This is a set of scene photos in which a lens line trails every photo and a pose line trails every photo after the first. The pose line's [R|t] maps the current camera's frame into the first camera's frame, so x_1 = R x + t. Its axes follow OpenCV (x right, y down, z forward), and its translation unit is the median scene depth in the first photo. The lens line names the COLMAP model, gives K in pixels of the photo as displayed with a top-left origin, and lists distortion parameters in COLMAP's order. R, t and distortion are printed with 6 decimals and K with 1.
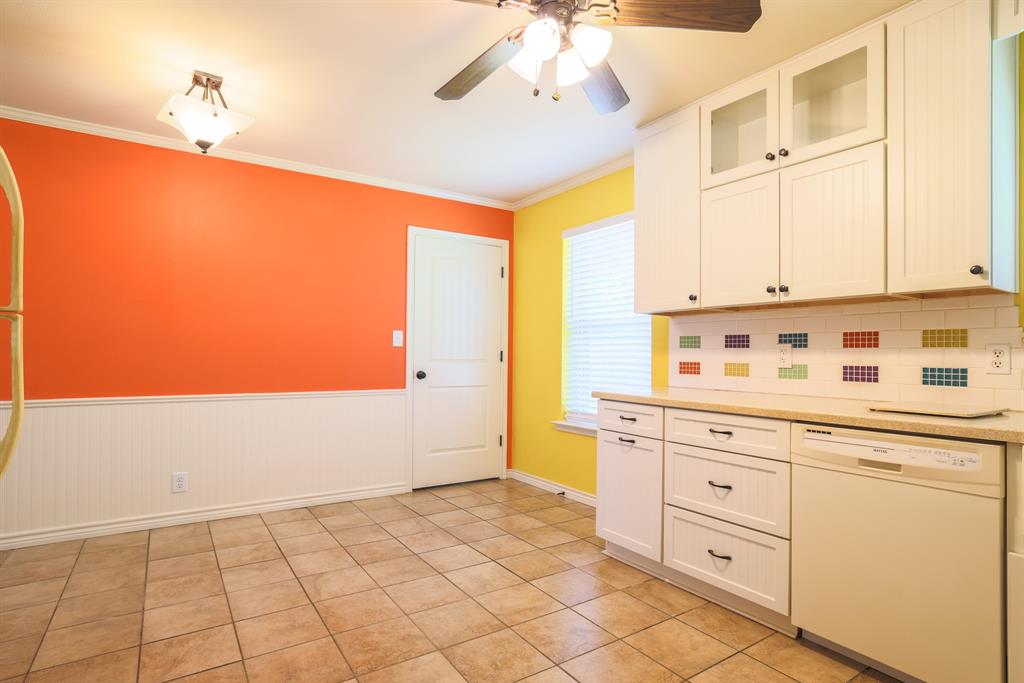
lens RADIAL K [[527.1, 0, 526.5], [0, 527.1, 350.9], [0, 0, 1]] dist [-0.003286, -0.000413]
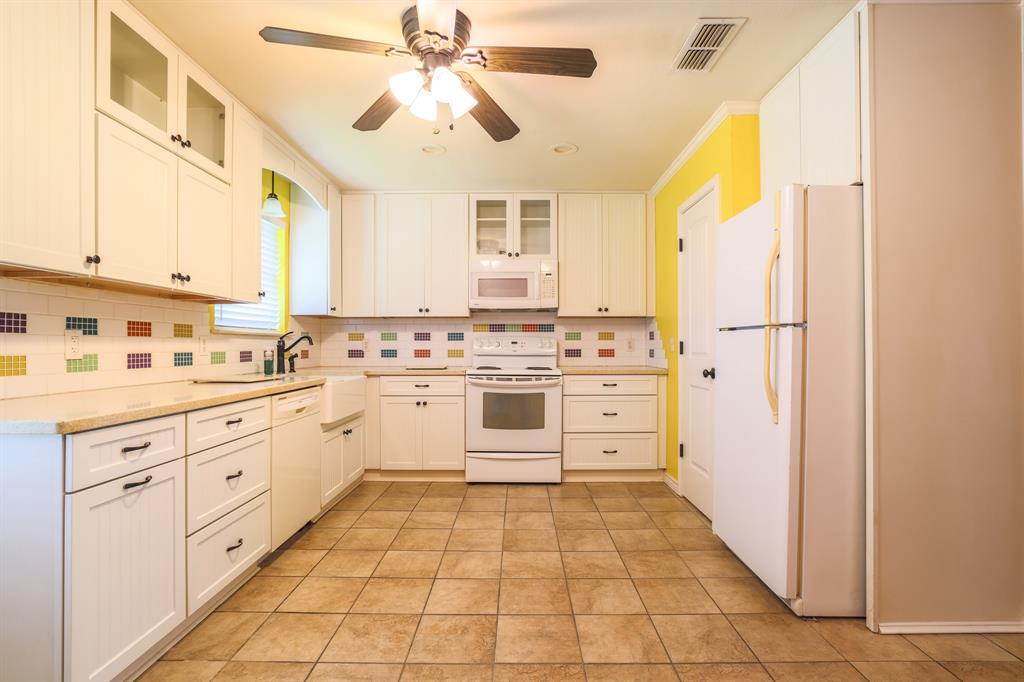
lens RADIAL K [[497.9, 0, 512.0], [0, 497.9, 341.0], [0, 0, 1]] dist [-0.003635, -0.000291]
pose [[-0.813103, -0.000953, 0.582119, -0.515584], [-0.007324, 0.999936, -0.008593, 0.005941], [-0.582074, -0.011250, -0.813058, 1.249571]]
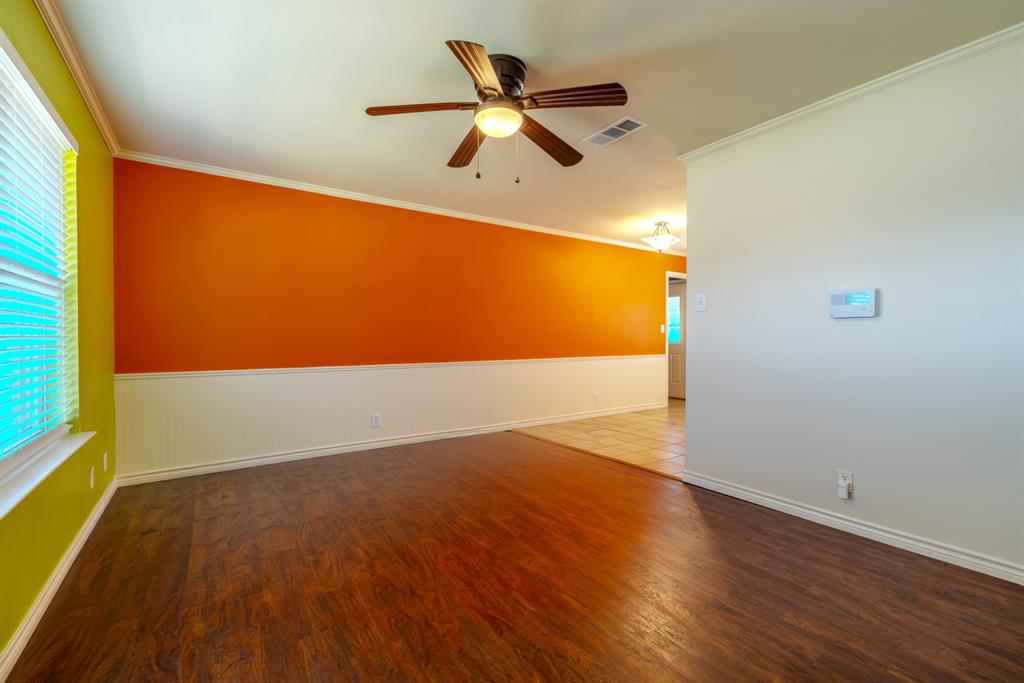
lens RADIAL K [[418.1, 0, 512.0], [0, 418.1, 341.5], [0, 0, 1]] dist [0.001422, 0.000221]
pose [[0.999682, -0.014173, 0.020841, -1.300088], [0.013824, 0.999763, 0.016814, -0.015344], [-0.021075, -0.016520, 0.999641, -0.872996]]
